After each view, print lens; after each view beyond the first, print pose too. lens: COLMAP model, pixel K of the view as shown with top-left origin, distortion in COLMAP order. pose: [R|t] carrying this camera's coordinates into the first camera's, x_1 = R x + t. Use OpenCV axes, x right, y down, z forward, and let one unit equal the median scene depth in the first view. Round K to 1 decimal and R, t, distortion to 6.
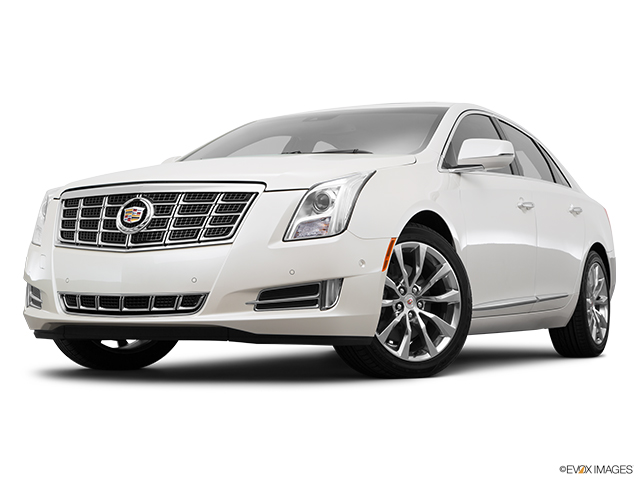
lens RADIAL K [[1202.9, 0, 320.7], [0, 1202.9, 239.9], [0, 0, 1]] dist [0.199696, 0.000000]
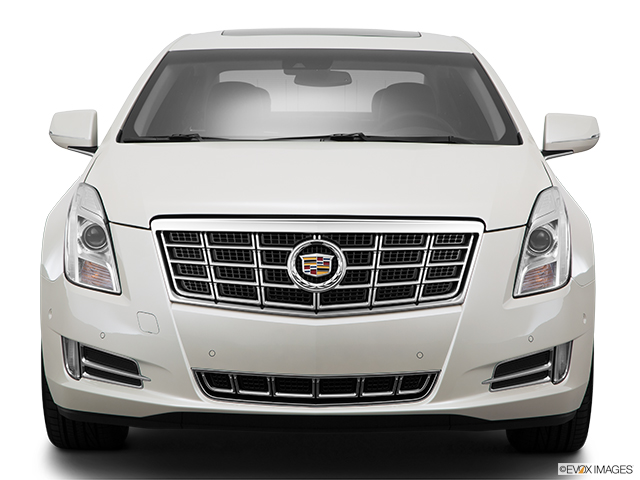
lens RADIAL K [[2048.1, 0, 320.0], [0, 2048.1, 238.4], [0, 0, 1]] dist [0.613849, 0.000000]
pose [[0.889536, -0.027990, 0.456006, -0.719428], [-0.023744, 0.993940, 0.107325, -0.170097], [-0.456247, -0.106297, 0.883482, -0.101498]]
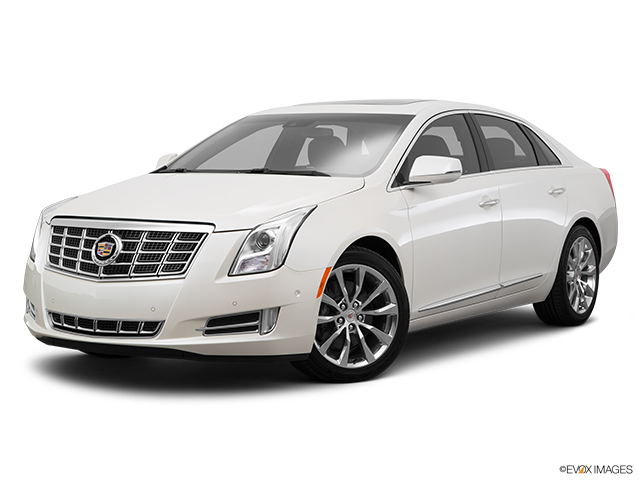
lens RADIAL K [[1333.5, 0, 319.1], [0, 1333.5, 238.9], [0, 0, 1]] dist [0.260019, 0.000000]
pose [[0.995762, 0.006499, -0.091738, 0.171329], [0.003897, 0.993622, 0.112699, -0.176336], [0.091885, -0.112579, 0.989385, -0.270431]]
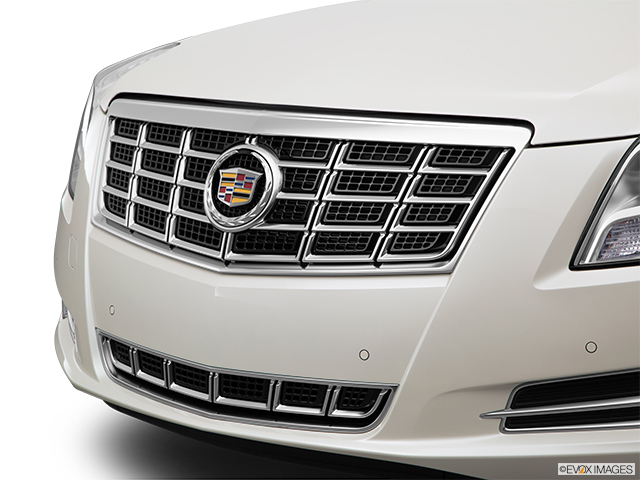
lens RADIAL K [[1707.3, 0, 335.0], [0, 1707.3, 219.1], [0, 0, 1]] dist [0.269237, 0.000000]
pose [[0.979316, 0.022533, -0.201077, 0.008330], [0.017318, 0.980798, 0.194256, -0.131057], [0.201593, -0.193720, 0.960121, 0.394158]]
